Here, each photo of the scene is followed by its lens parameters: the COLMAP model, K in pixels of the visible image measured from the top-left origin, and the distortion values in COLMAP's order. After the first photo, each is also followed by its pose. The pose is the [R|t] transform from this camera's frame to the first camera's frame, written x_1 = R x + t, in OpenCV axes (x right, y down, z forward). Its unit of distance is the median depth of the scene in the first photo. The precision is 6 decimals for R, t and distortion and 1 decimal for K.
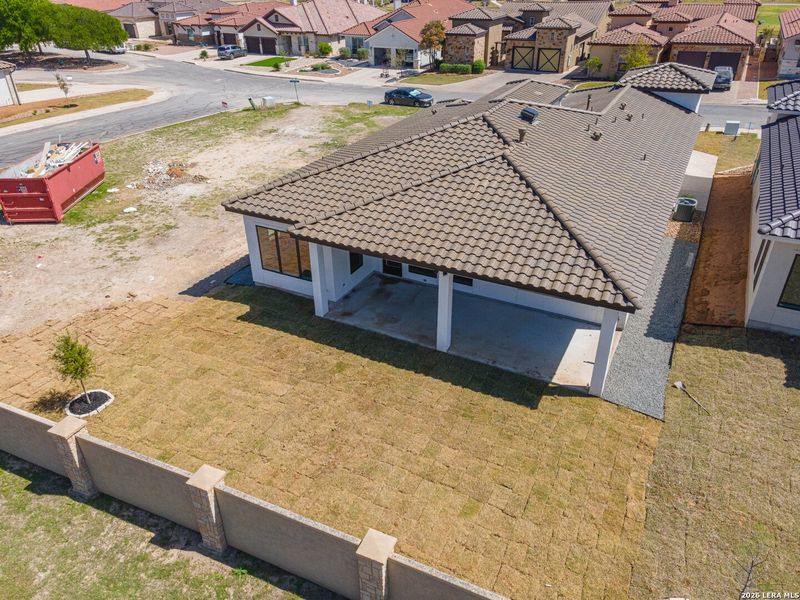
lens RADIAL K [[580.8, 0, 405.0], [0, 580.8, 297.7], [0, 0, 1]] dist [0.040262, 0.012746]
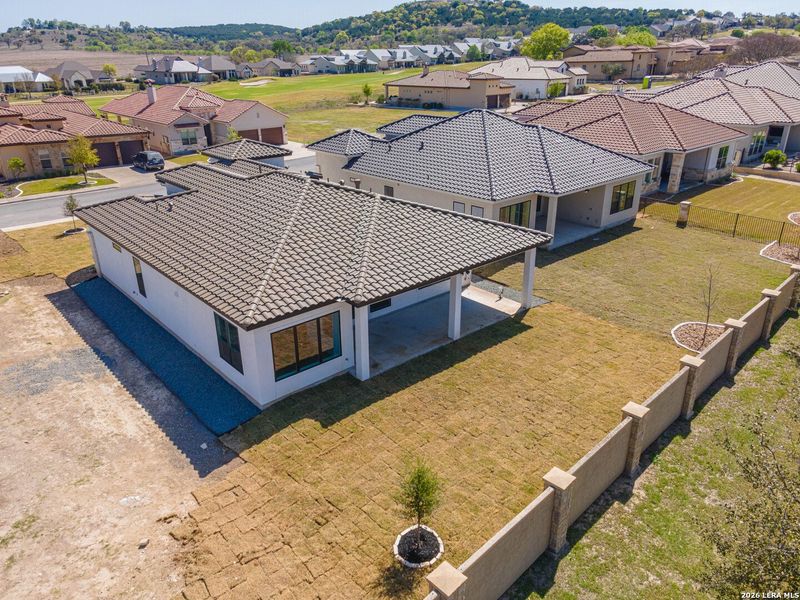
lens RADIAL K [[580.8, 0, 404.0], [0, 580.8, 301.1], [0, 0, 1]] dist [0.040262, 0.012746]
pose [[0.356471, -0.357163, 0.863344, -1.043813], [0.478514, 0.863448, 0.159629, -0.235657], [-0.802467, 0.356219, 0.478702, 0.469124]]
